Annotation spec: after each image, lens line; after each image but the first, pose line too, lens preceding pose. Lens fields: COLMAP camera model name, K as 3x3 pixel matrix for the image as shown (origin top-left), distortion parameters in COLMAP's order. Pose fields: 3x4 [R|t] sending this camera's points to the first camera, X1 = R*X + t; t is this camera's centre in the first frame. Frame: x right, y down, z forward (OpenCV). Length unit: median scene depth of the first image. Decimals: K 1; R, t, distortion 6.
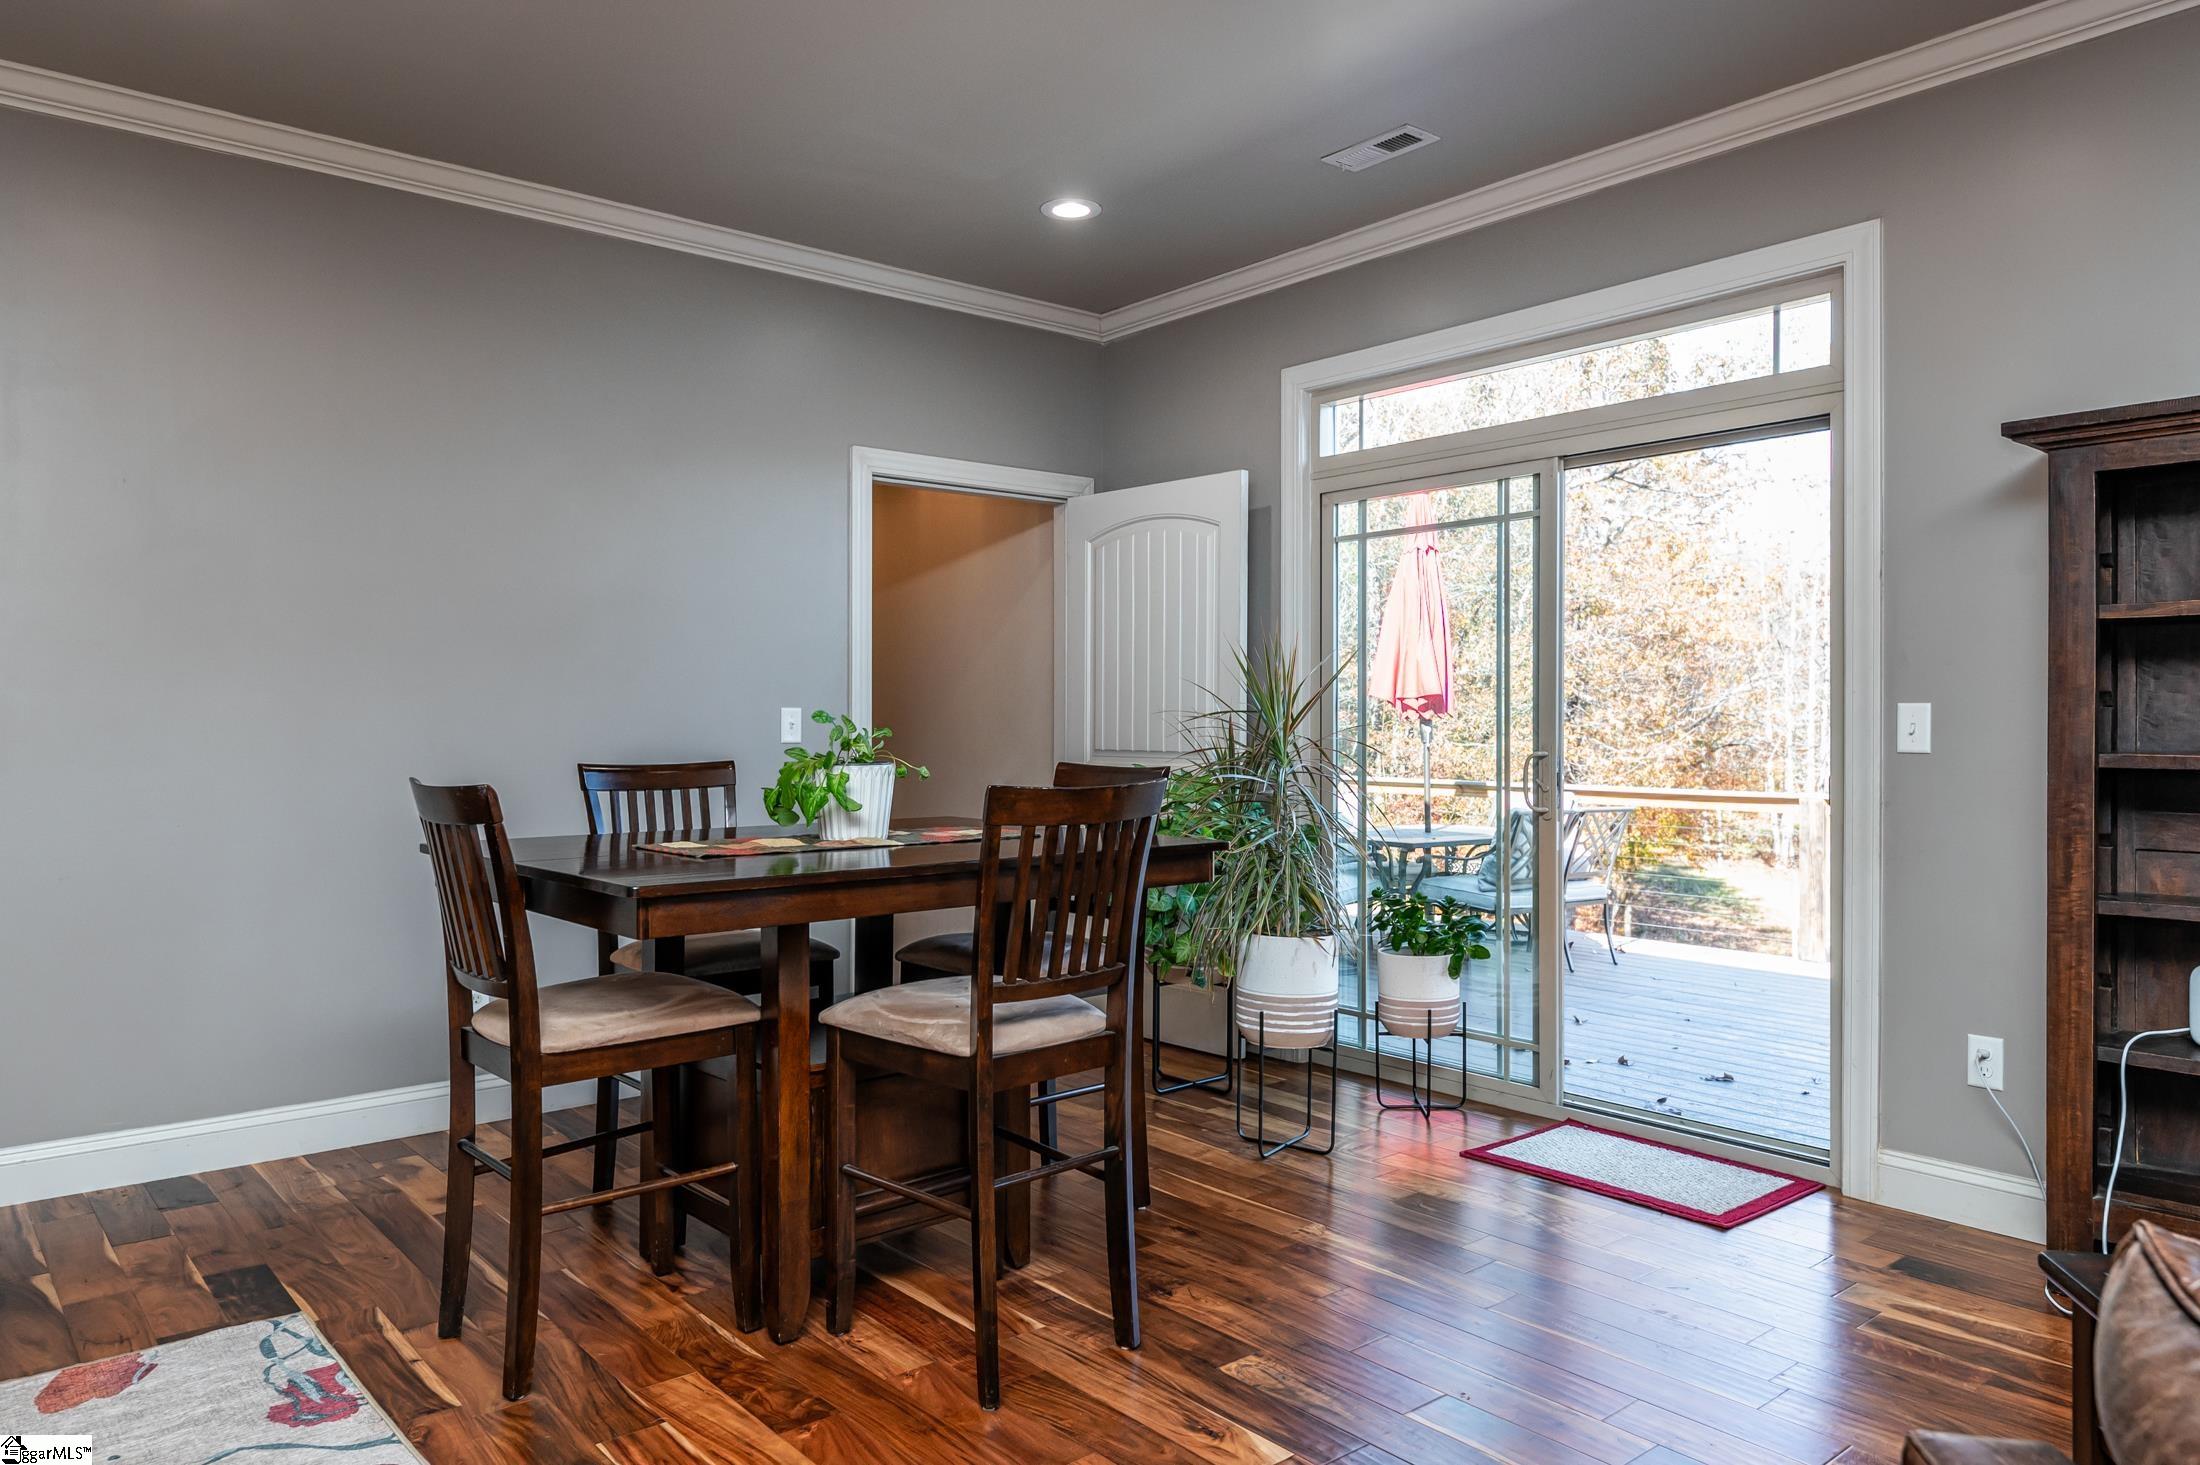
lens RADIAL K [[1502.2, 0, 1100.0], [0, 1502.2, 732.5], [0, 0, 1]] dist [0.005595, 0.002280]
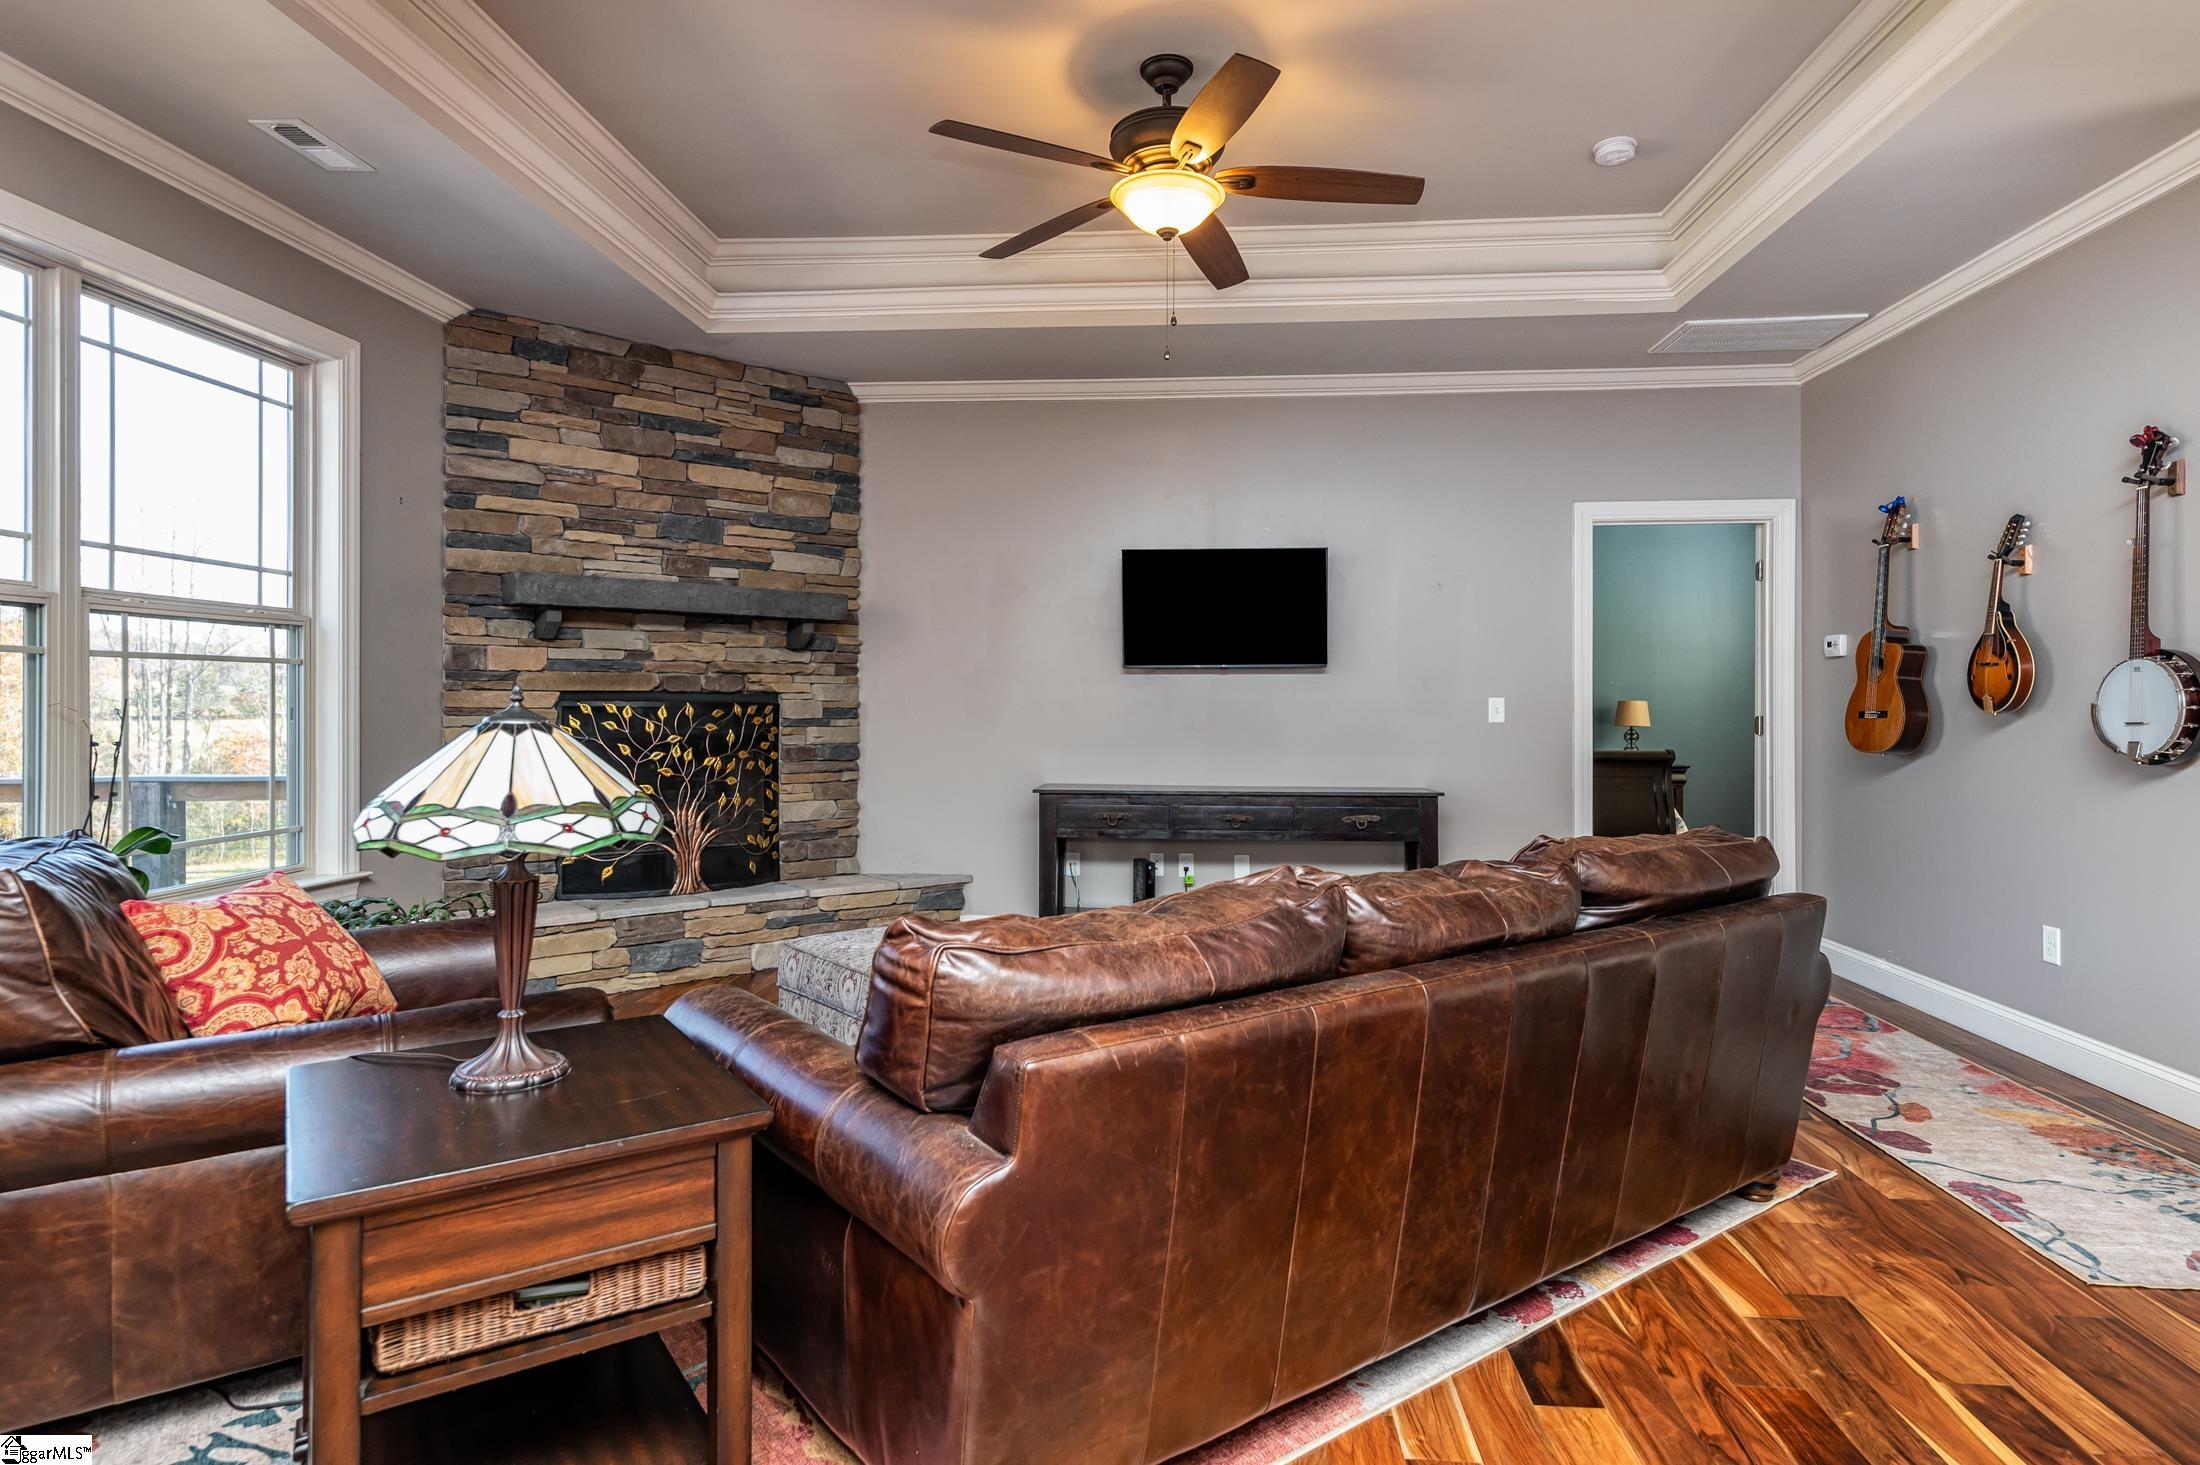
lens RADIAL K [[1215.7, 0, 1100.6], [0, 1215.7, 700.2], [0, 0, 1]] dist [0.011815, -0.000885]
pose [[-0.707343, -0.001033, 0.706870, -0.189383], [-0.001594, 0.999999, -0.000133, -0.006281], [-0.706869, -0.001221, -0.707344, 0.614790]]
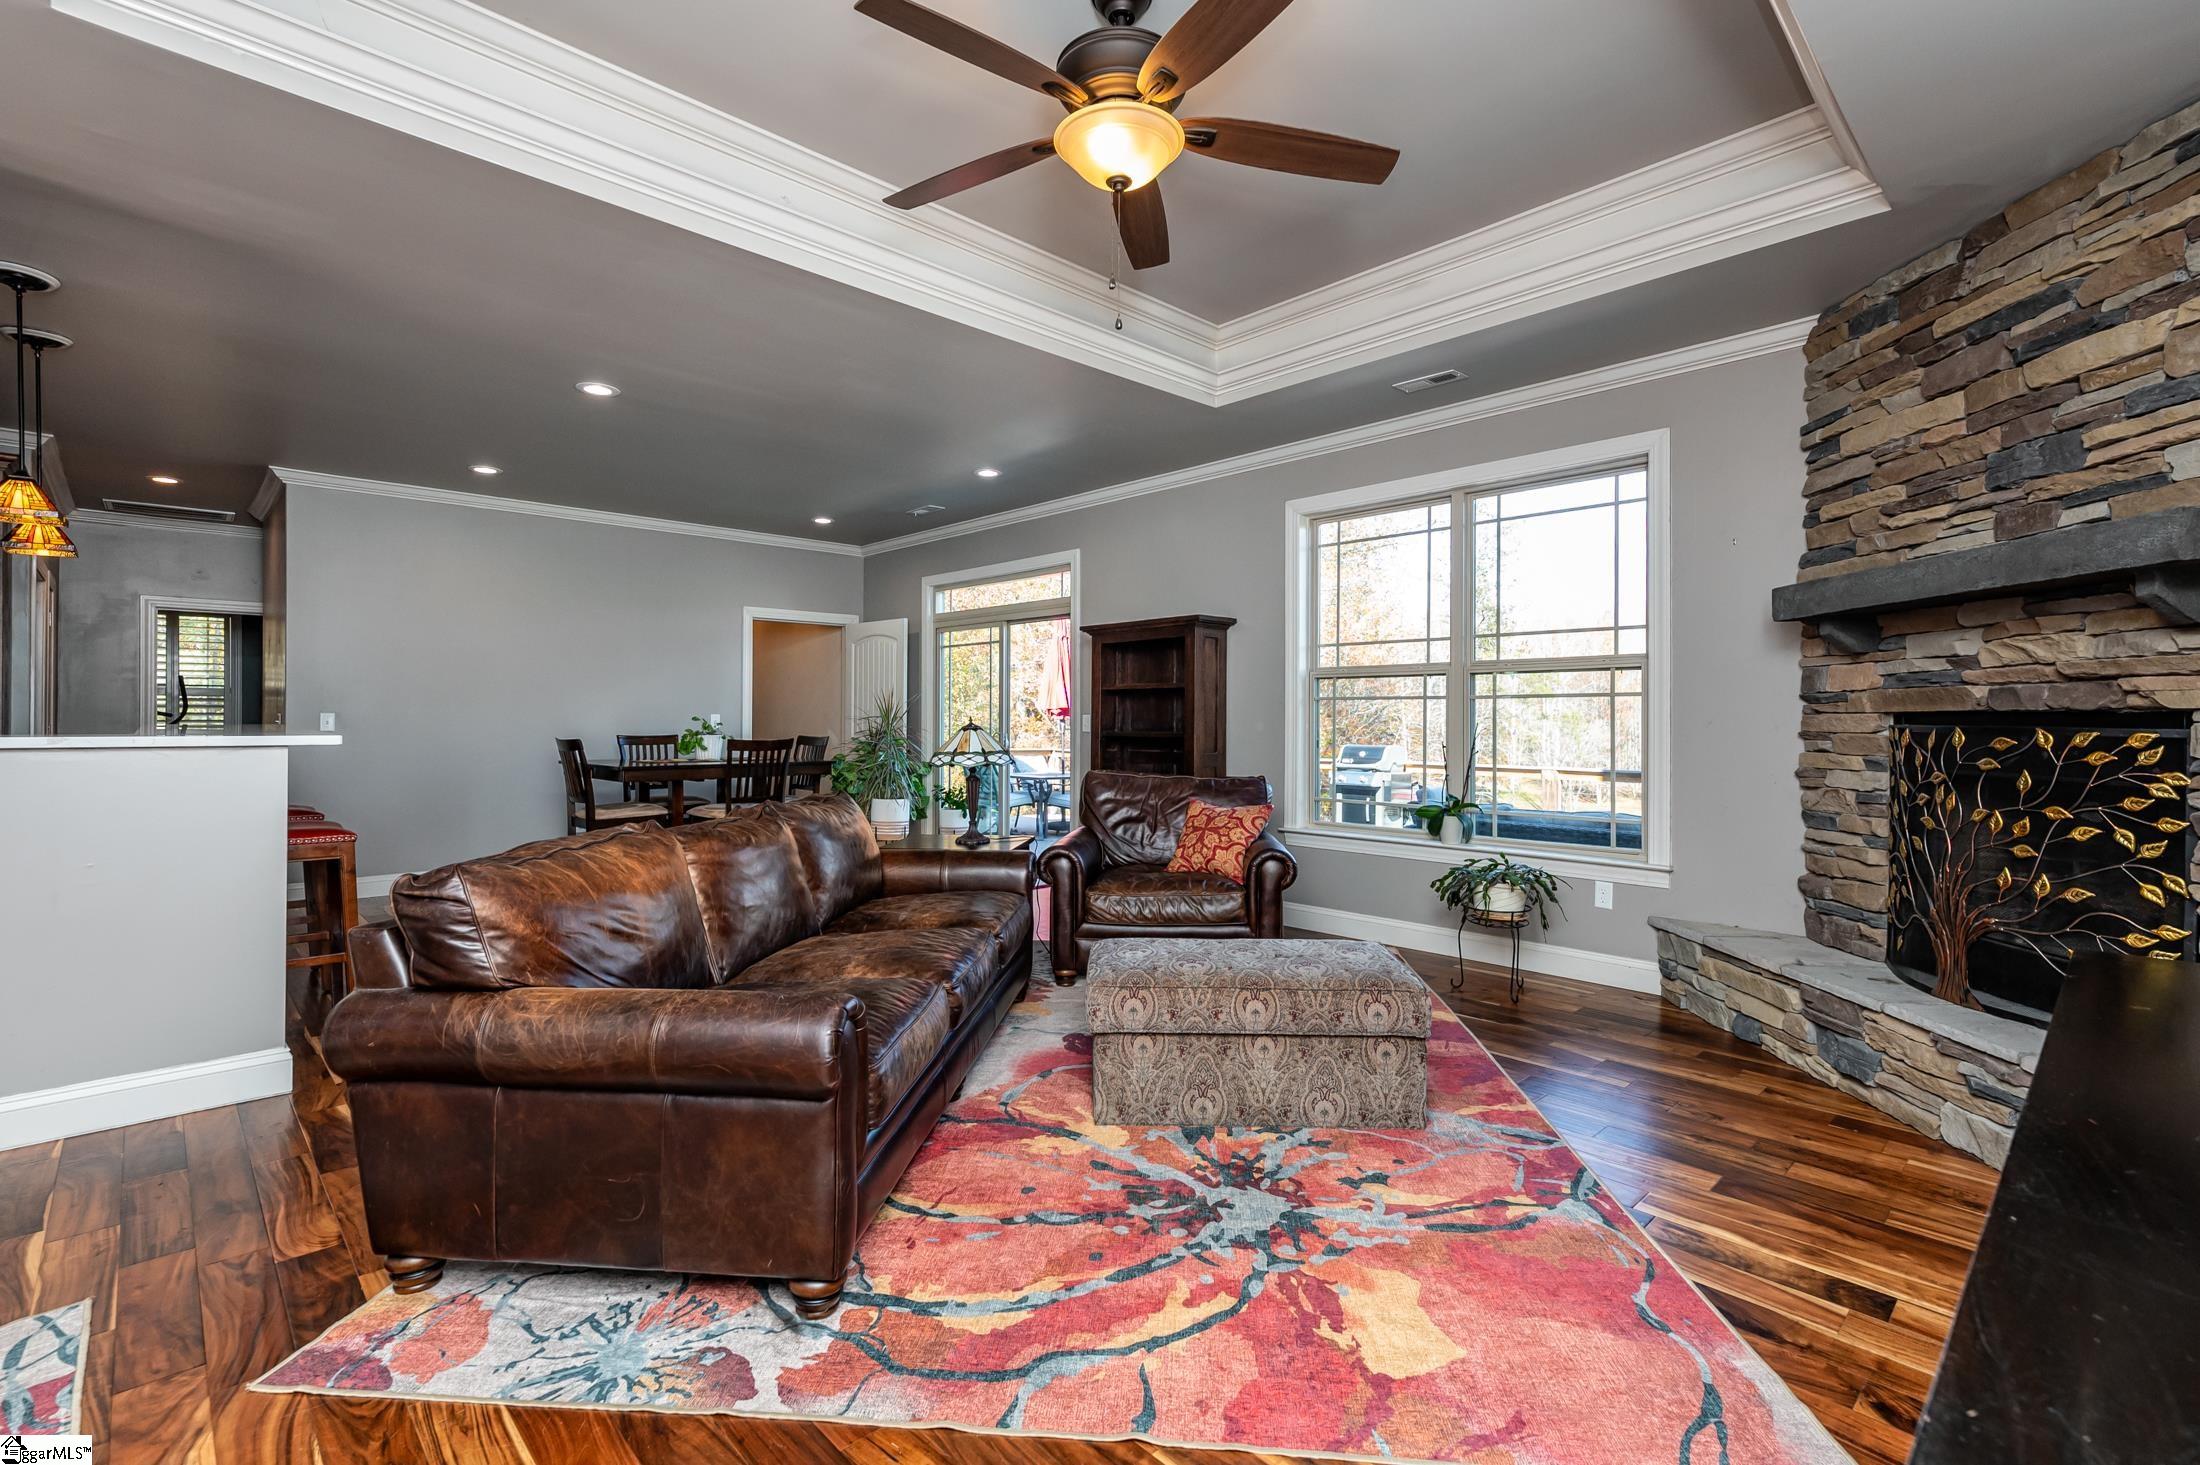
lens RADIAL K [[1012.5, 0, 1102.4], [0, 1012.5, 718.4], [0, 0, 1]] dist [0.002057, 0.000326]
pose [[0.998653, 0.004586, 0.051674, 0.535488], [-0.004263, 0.999971, -0.006358, -0.000648], [-0.051702, 0.006129, 0.998644, -1.097411]]
